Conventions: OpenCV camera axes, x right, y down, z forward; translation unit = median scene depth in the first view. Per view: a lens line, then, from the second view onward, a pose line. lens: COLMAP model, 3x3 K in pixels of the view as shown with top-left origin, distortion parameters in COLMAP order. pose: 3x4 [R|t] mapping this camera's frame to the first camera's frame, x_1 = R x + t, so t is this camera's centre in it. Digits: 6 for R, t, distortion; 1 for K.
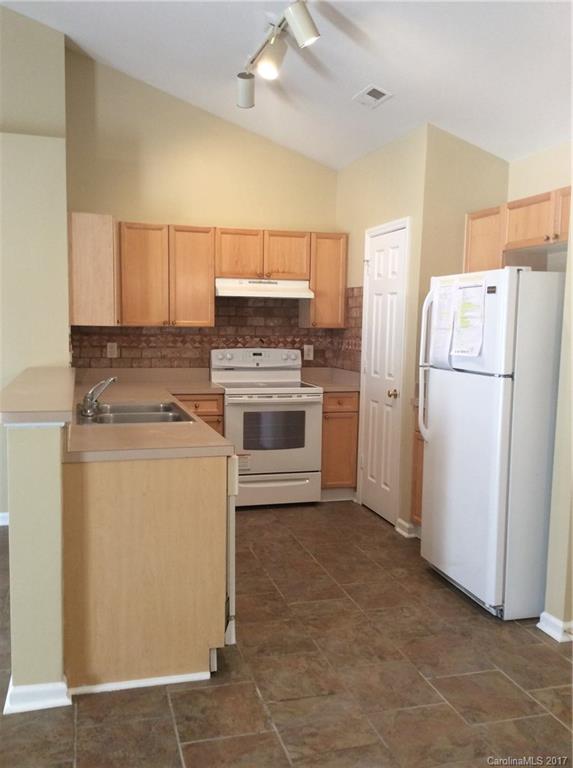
lens RADIAL K [[692.9, 0, 284.7], [0, 692.9, 396.1], [0, 0, 1]] dist [0.008240, 0.002901]
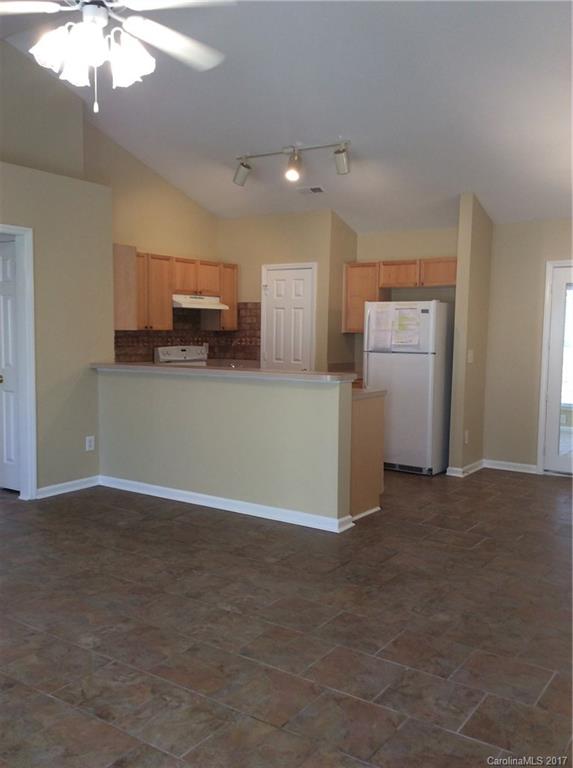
lens RADIAL K [[742.9, 0, 286.5], [0, 742.9, 384.0], [0, 0, 1]] dist [0.057687, -0.001850]
pose [[0.755105, -0.053651, 0.653405, -0.886708], [0.069298, 0.997594, 0.001828, 0.016873], [-0.651932, 0.043899, 0.757006, -0.231768]]
